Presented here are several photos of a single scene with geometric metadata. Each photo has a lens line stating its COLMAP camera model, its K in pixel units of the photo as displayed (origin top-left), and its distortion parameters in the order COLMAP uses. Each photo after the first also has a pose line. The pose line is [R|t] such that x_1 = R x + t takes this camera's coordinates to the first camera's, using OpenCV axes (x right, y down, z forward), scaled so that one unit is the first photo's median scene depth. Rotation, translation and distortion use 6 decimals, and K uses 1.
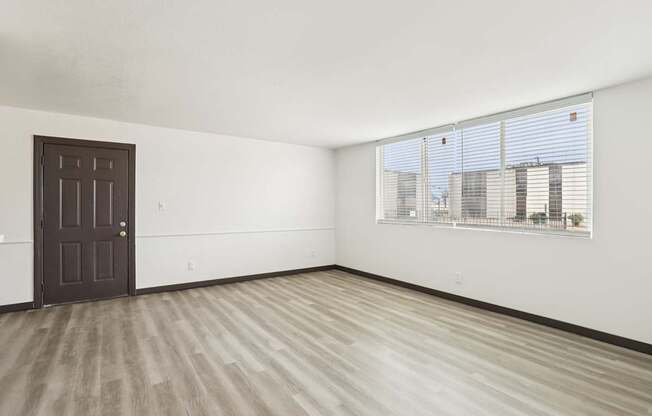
lens RADIAL K [[312.8, 0, 326.0], [0, 312.8, 208.0], [0, 0, 1]] dist [-0.023586, 0.000038]
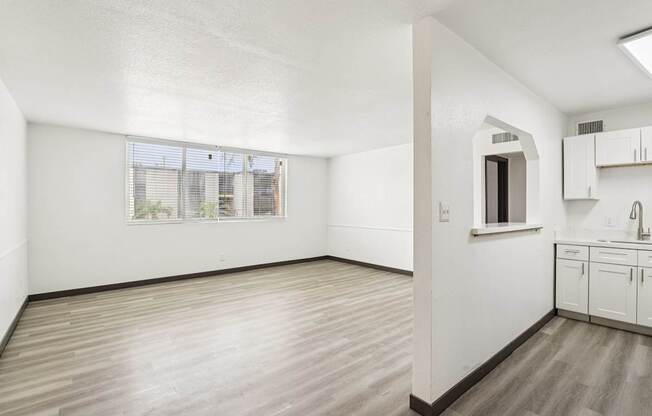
lens RADIAL K [[312.8, 0, 326.0], [0, 312.8, 208.0], [0, 0, 1]] dist [-0.023586, 0.000038]
pose [[-0.091712, -0.015009, 0.995672, -1.704817], [0.002194, 0.999881, 0.015275, -0.029338], [-0.995783, 0.003586, -0.091668, 1.092465]]
